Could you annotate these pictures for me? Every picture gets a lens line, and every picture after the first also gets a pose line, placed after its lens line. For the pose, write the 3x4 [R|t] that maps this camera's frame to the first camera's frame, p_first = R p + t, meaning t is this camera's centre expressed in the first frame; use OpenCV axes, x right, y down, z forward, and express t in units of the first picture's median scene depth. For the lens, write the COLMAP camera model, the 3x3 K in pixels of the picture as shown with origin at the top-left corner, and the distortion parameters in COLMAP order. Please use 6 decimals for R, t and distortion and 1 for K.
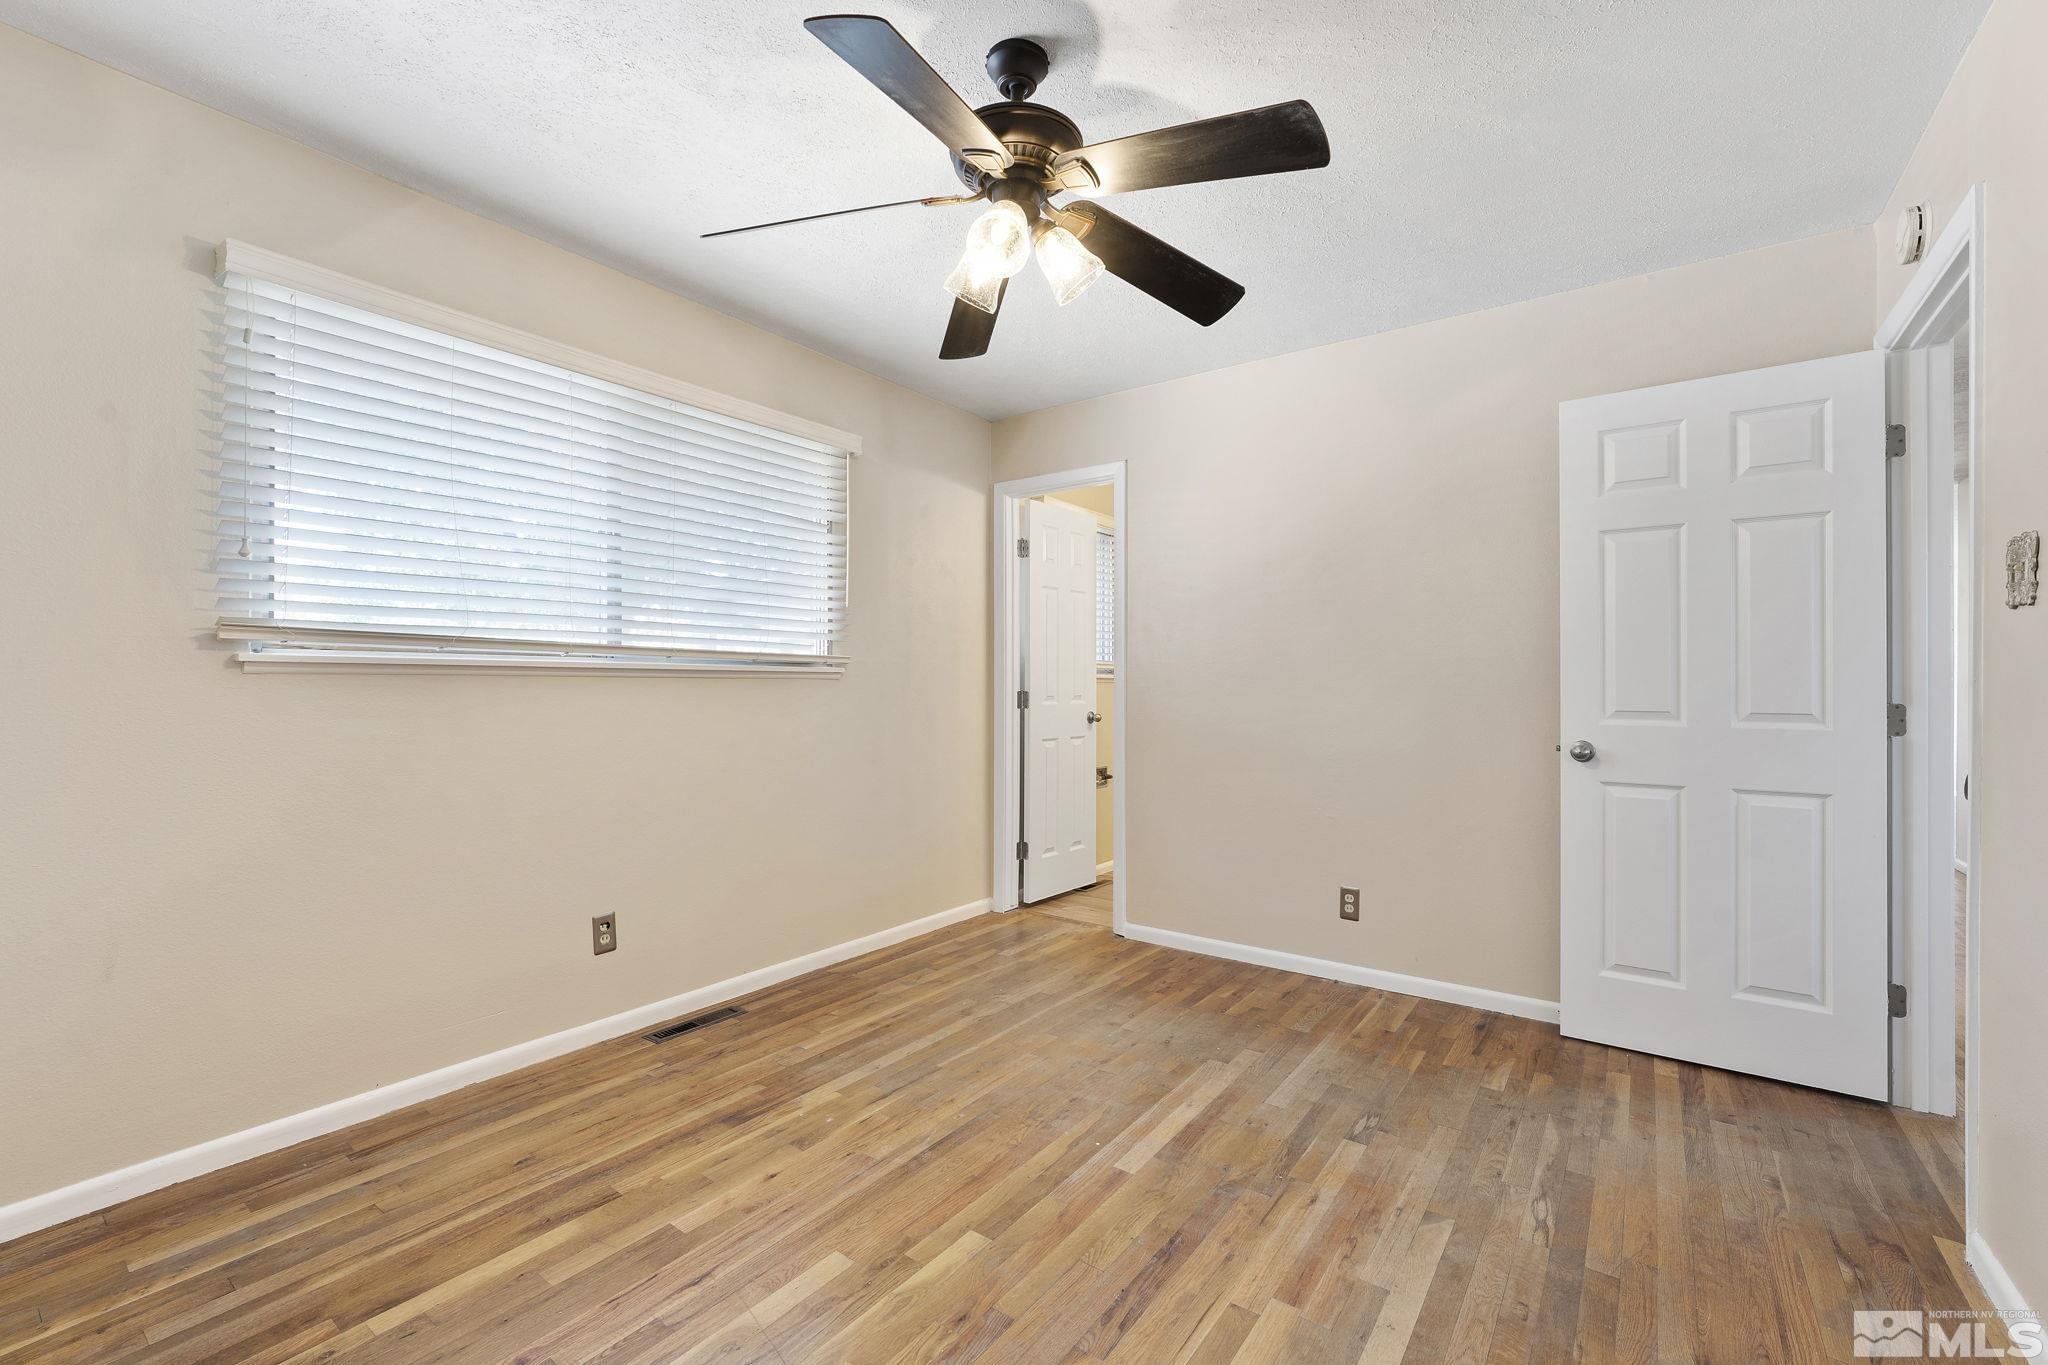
lens RADIAL K [[856.9, 0, 1026.7], [0, 856.9, 696.5], [0, 0, 1]] dist [-0.003033, 0.000071]
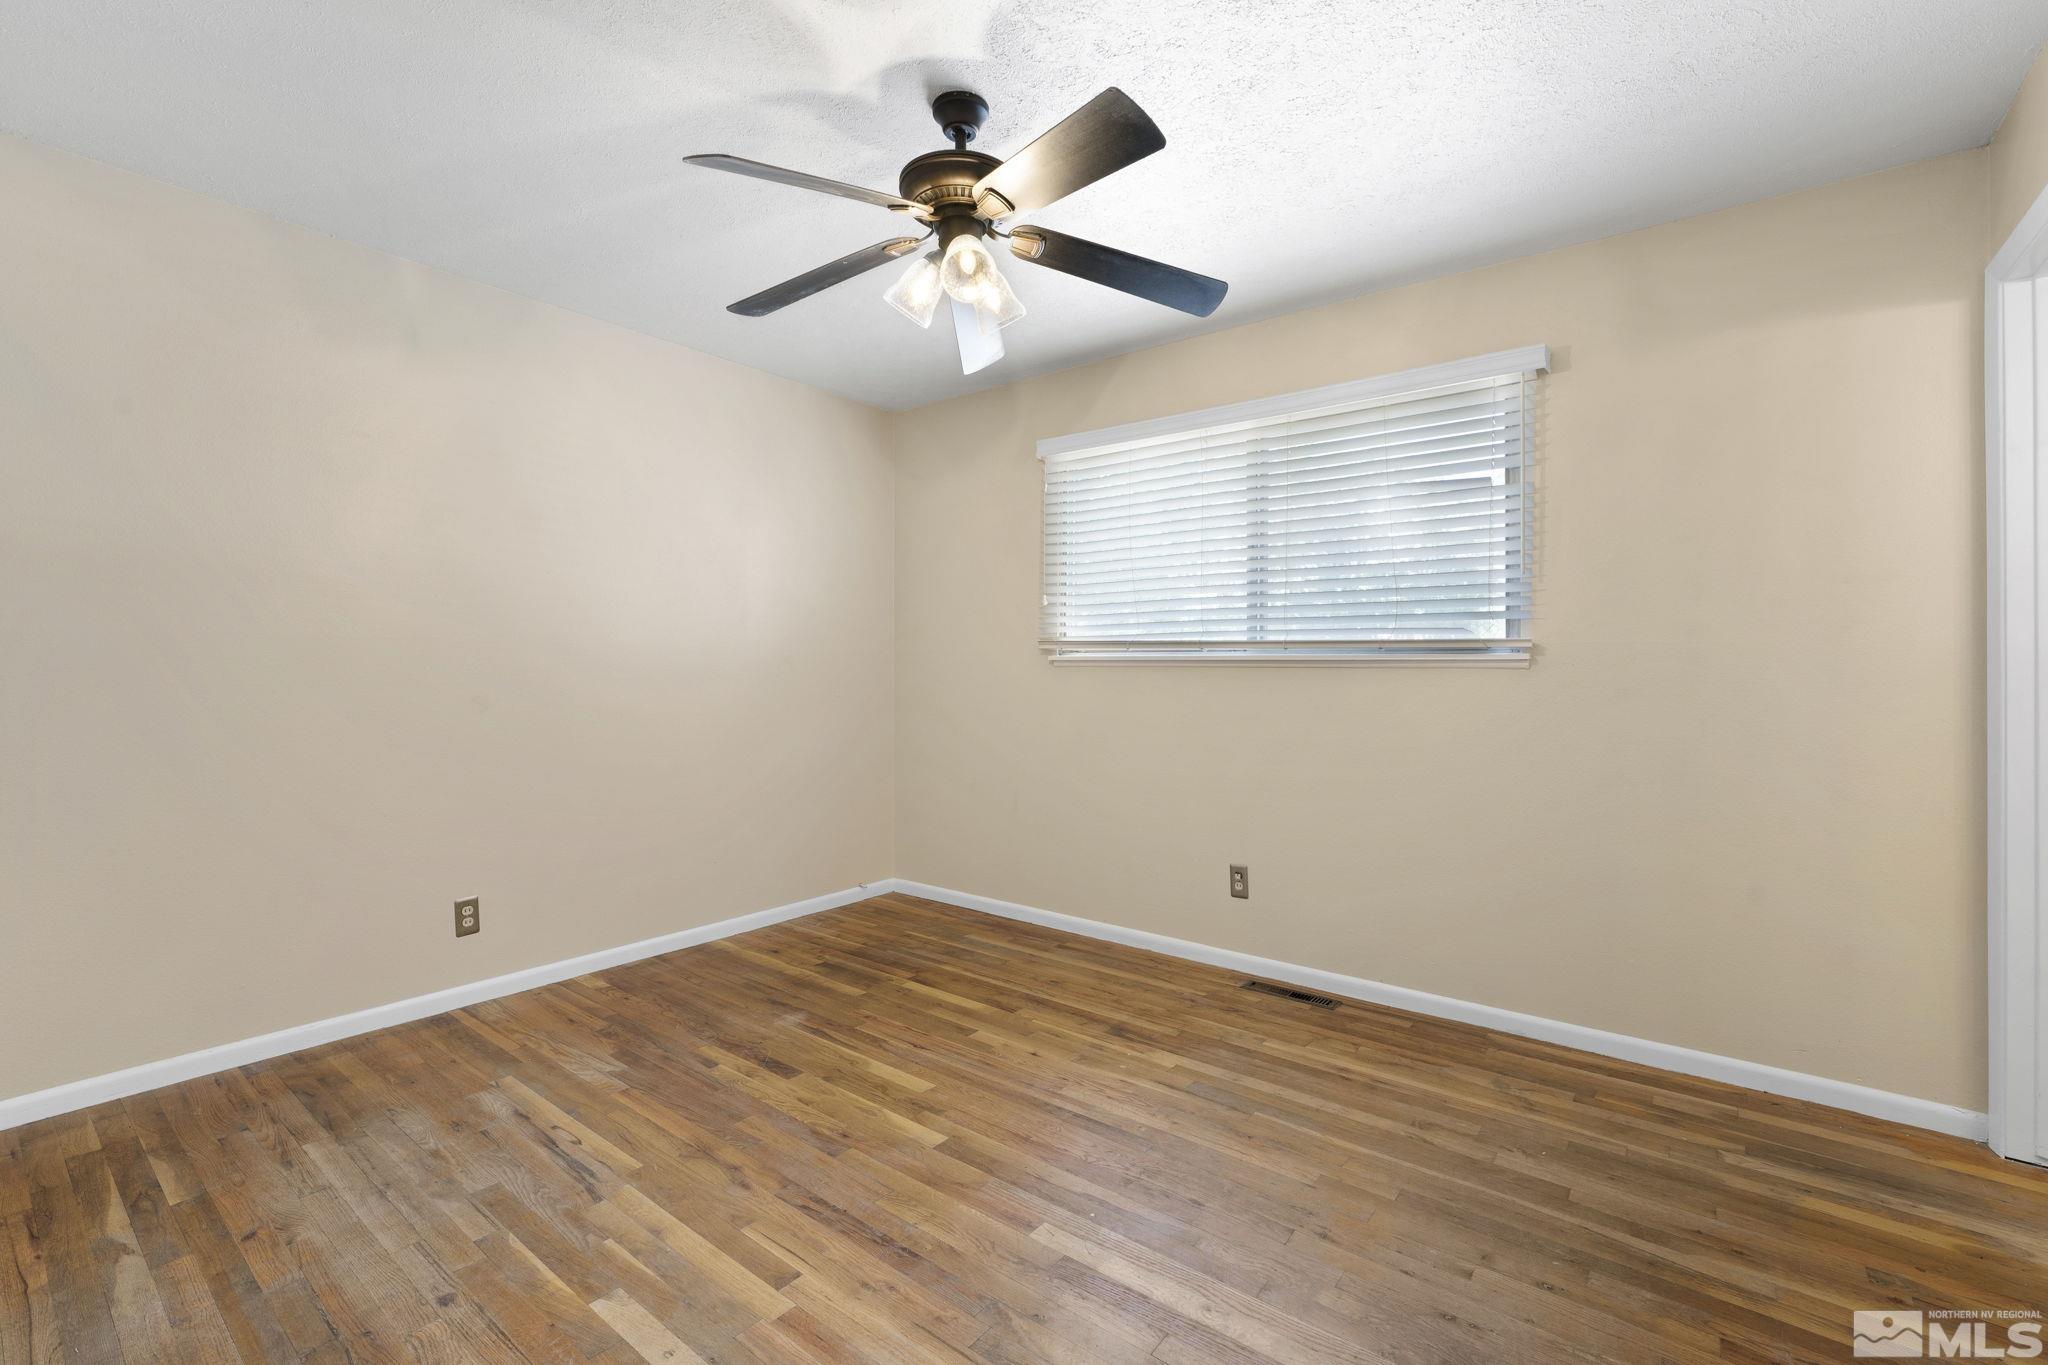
lens RADIAL K [[856.9, 0, 1026.7], [0, 856.9, 696.5], [0, 0, 1]] dist [-0.003033, 0.000071]
pose [[-0.021350, 0.024068, -0.999482, 0.775598], [-0.018728, 0.999525, 0.024470, -0.005500], [0.999597, 0.019241, -0.020889, 0.800990]]
